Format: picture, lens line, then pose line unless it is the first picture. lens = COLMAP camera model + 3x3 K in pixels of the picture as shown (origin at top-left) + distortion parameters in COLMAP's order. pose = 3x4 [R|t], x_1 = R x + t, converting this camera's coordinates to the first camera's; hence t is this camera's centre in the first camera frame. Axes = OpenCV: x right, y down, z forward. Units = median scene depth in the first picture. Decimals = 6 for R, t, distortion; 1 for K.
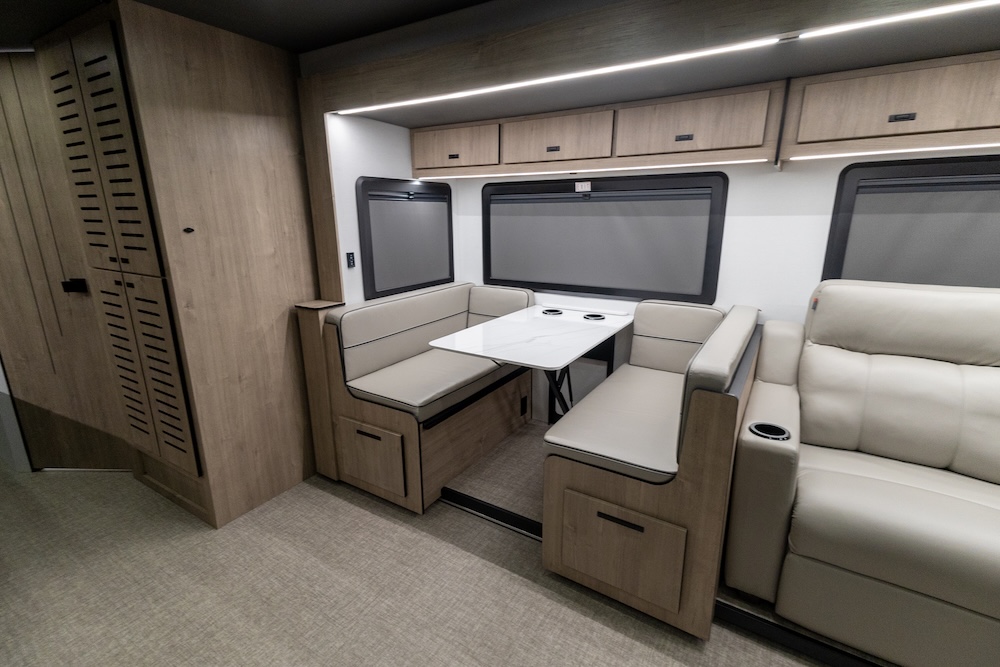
lens RADIAL K [[457.1, 0, 495.7], [0, 457.1, 330.3], [0, 0, 1]] dist [0.022420, -0.001113]
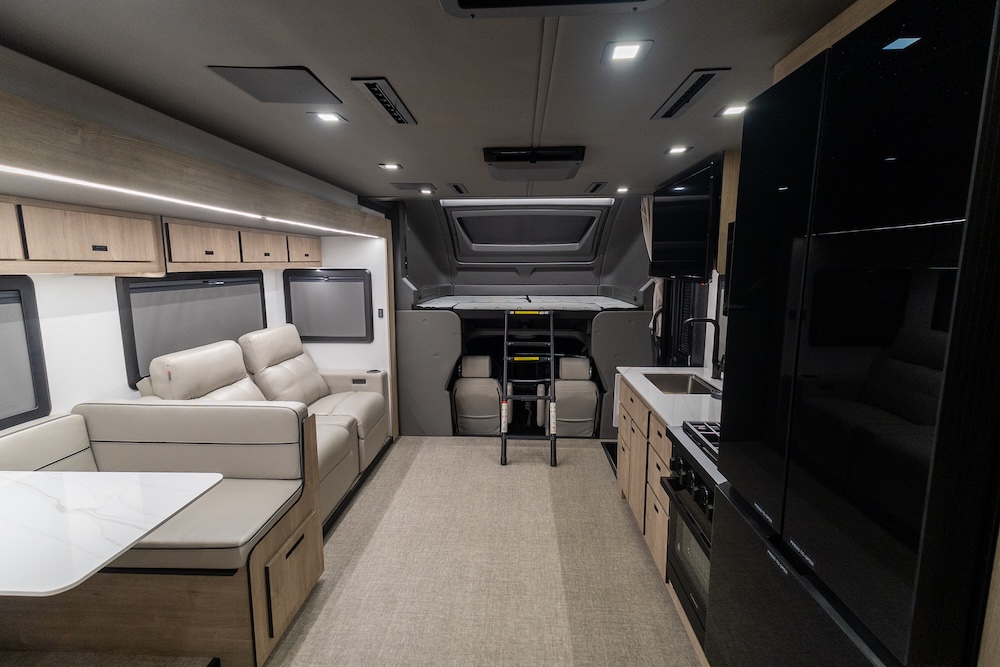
lens RADIAL K [[462.0, 0, 496.9], [0, 462.0, 331.1], [0, 0, 1]] dist [0.024918, -0.000842]
pose [[-0.485594, -0.118015, 0.866182, -0.796406], [0.221801, 0.941789, 0.252662, -0.269401], [-0.845578, 0.314811, -0.431151, 0.656708]]
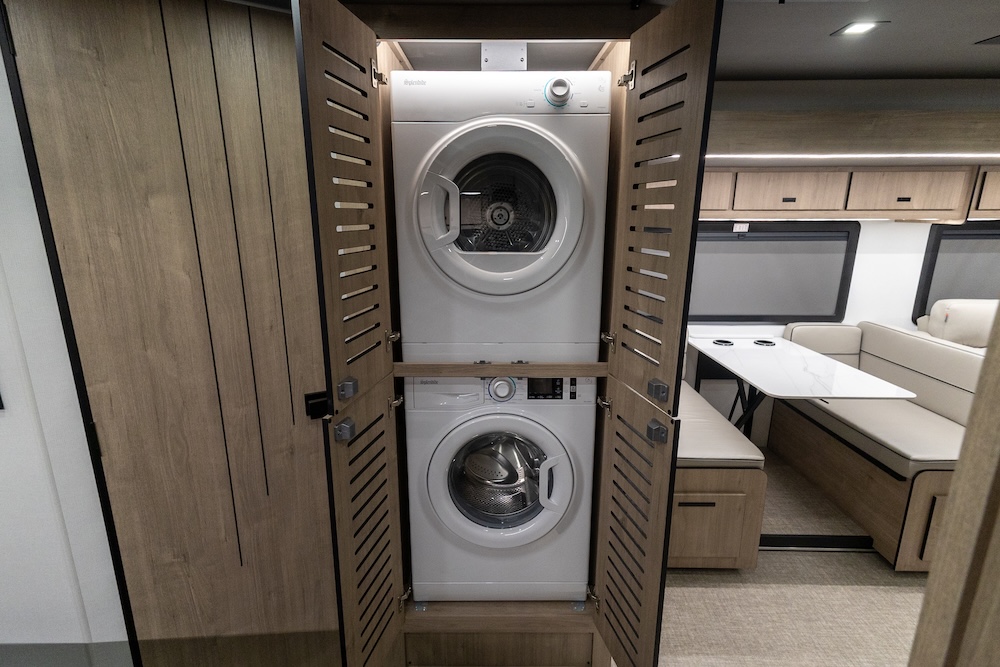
lens RADIAL K [[468.3, 0, 498.5], [0, 468.3, 329.5], [0, 0, 1]] dist [0.041226, -0.015761]
pose [[0.852873, -0.114596, 0.509388, -1.089695], [0.122303, 0.992321, 0.018469, -0.190066], [-0.507593, 0.046548, 0.860339, 0.380047]]
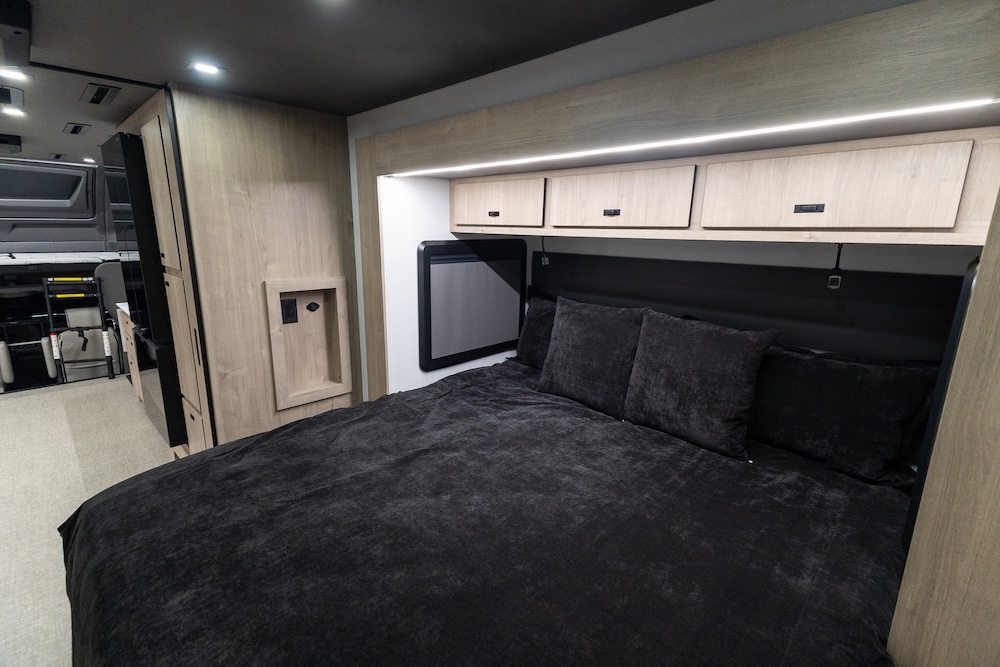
lens RADIAL K [[457.1, 0, 495.7], [0, 457.1, 330.3], [0, 0, 1]] dist [0.022420, -0.001113]
pose [[-0.974320, -0.053881, 0.218625, -1.687430], [0.051758, 0.891355, 0.450342, -0.383051], [-0.219137, 0.450093, -0.865677, 1.099511]]
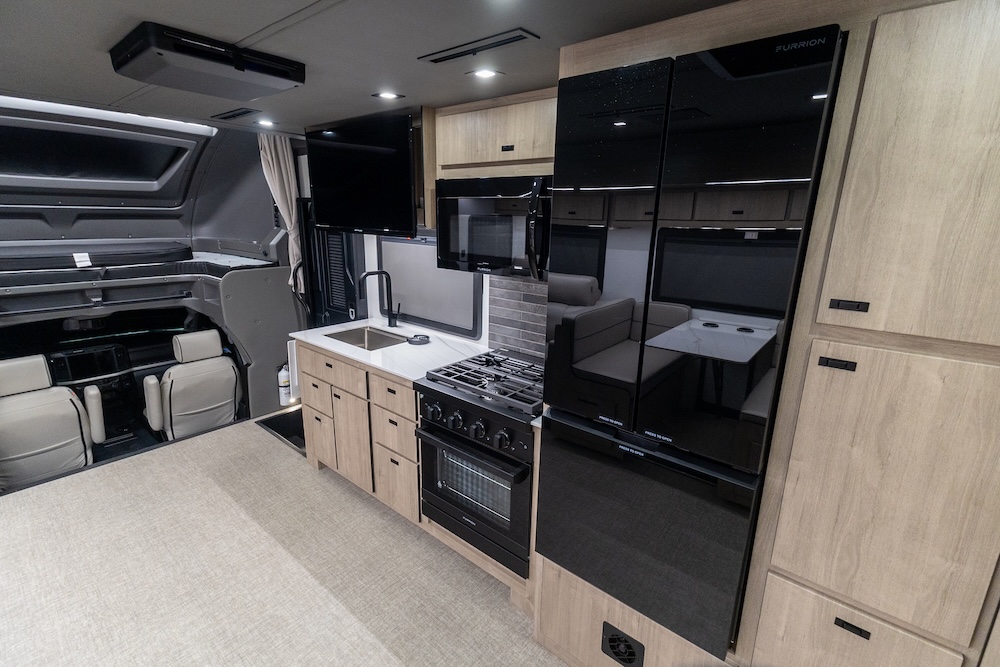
lens RADIAL K [[457.1, 0, 495.7], [0, 457.1, 330.3], [0, 0, 1]] dist [0.022420, -0.001113]
pose [[-0.990054, -0.045192, 0.133230, -0.445981], [0.023808, 0.879526, 0.475255, -0.314907], [-0.138657, 0.473700, -0.869703, 0.778809]]
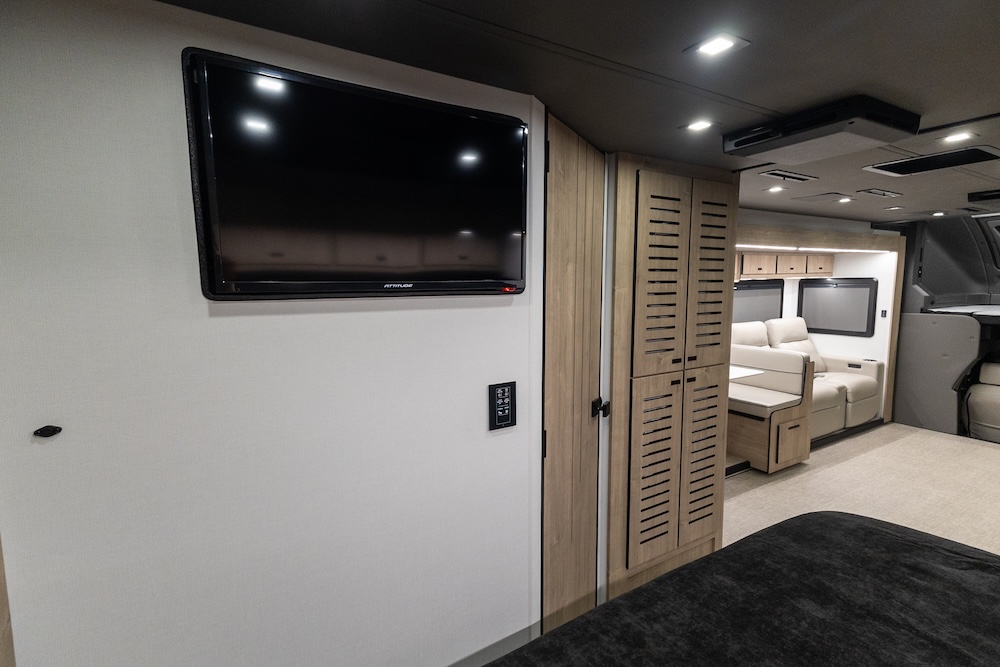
lens RADIAL K [[462.0, 0, 496.9], [0, 462.0, 331.1], [0, 0, 1]] dist [0.024918, -0.000842]
pose [[0.457291, -0.093882, 0.884348, -1.868646], [0.226755, 0.973853, -0.013869, -0.285597], [-0.859923, 0.206873, 0.466622, 0.801993]]
